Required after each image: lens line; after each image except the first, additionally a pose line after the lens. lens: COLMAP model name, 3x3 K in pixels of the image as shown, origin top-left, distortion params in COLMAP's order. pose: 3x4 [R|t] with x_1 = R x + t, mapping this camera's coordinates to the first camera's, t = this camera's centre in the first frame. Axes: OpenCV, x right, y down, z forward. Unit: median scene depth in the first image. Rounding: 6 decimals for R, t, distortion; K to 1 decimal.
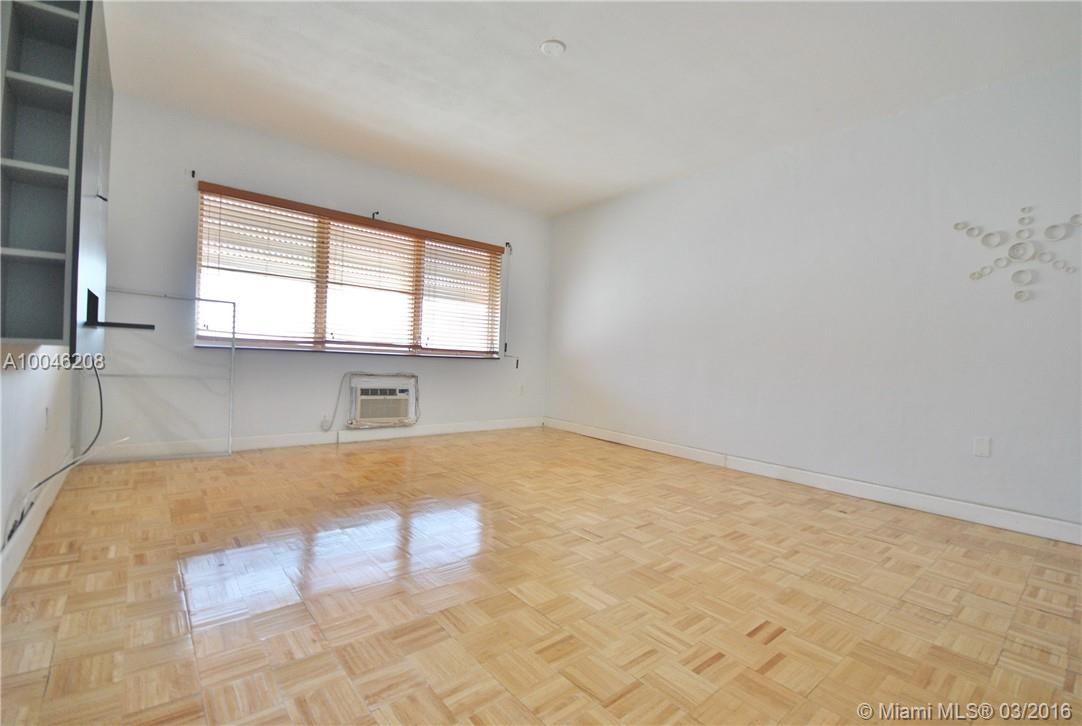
lens RADIAL K [[478.0, 0, 544.4], [0, 478.0, 362.4], [0, 0, 1]] dist [-0.000684, -0.003520]
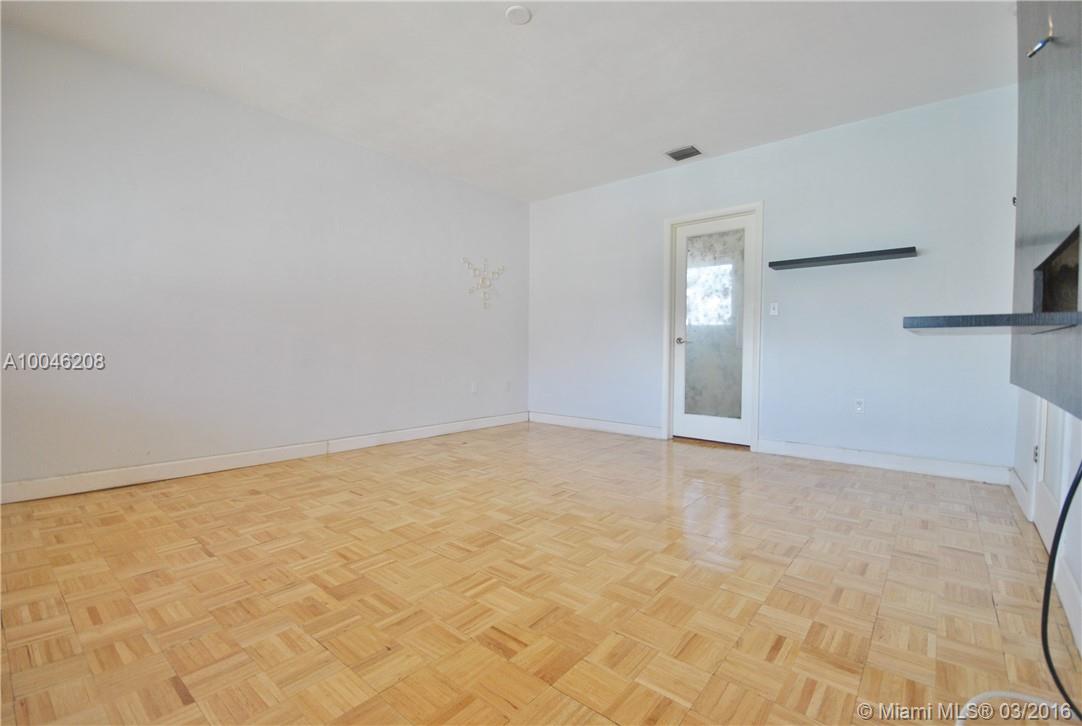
lens RADIAL K [[478.0, 0, 543.6], [0, 478.0, 359.0], [0, 0, 1]] dist [-0.000684, -0.003520]
pose [[-0.175141, -0.067130, 0.982252, -0.740528], [-0.005110, 0.997721, 0.067276, -0.043454], [-0.984530, 0.006764, -0.175085, 0.873047]]
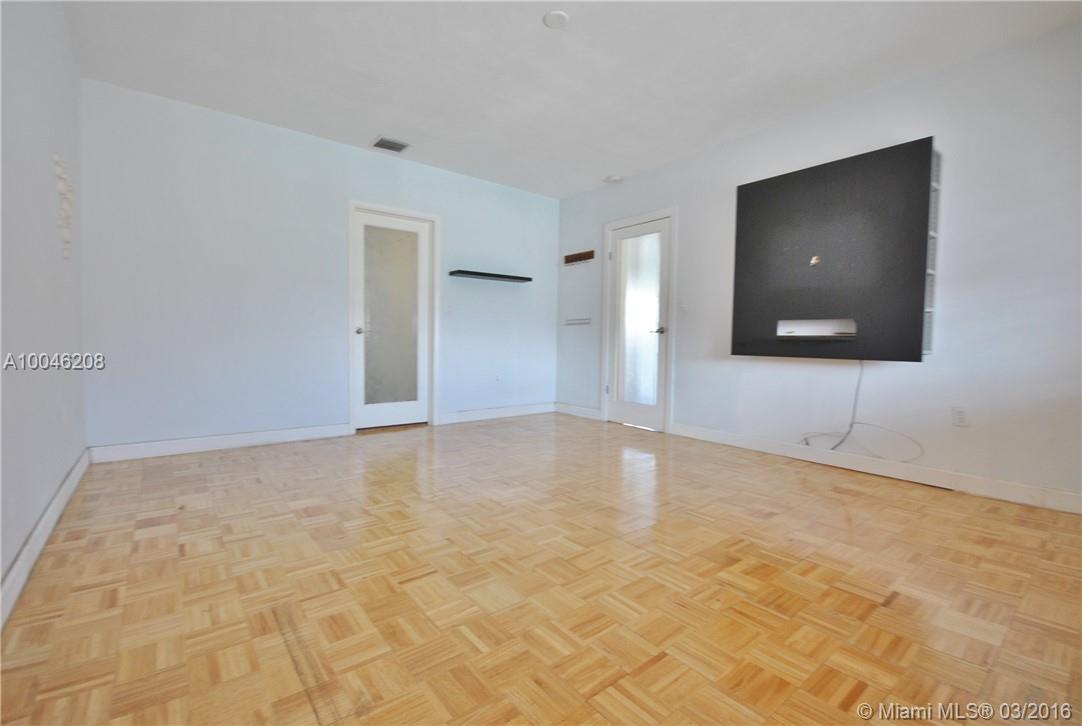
lens RADIAL K [[478.0, 0, 540.5], [0, 478.0, 361.7], [0, 0, 1]] dist [-0.000684, -0.003520]
pose [[-0.998206, -0.056284, 0.020435, -0.006109], [-0.055097, 0.996984, 0.054662, -0.020166], [-0.023450, 0.053438, -0.998296, 1.554868]]
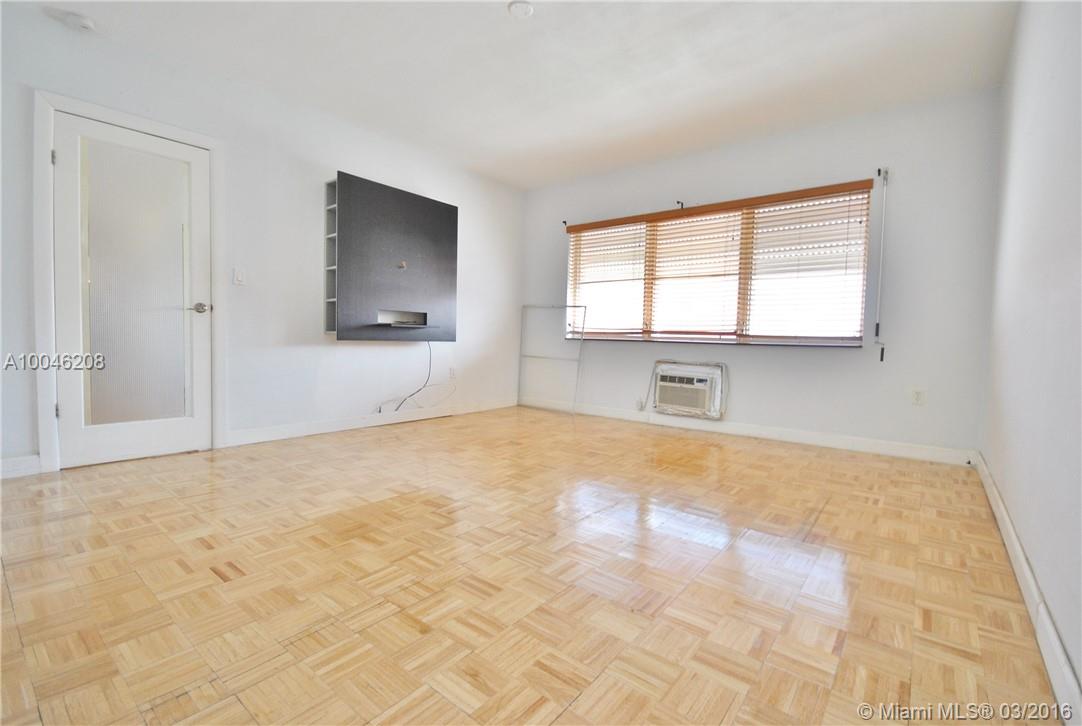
lens RADIAL K [[478.0, 0, 541.3], [0, 478.0, 362.4], [0, 0, 1]] dist [-0.000684, -0.003520]
pose [[0.201271, 0.013816, -0.979438, 0.761358], [-0.023478, 0.999681, 0.009277, 0.030036], [0.979254, 0.021128, 0.201531, 0.673077]]
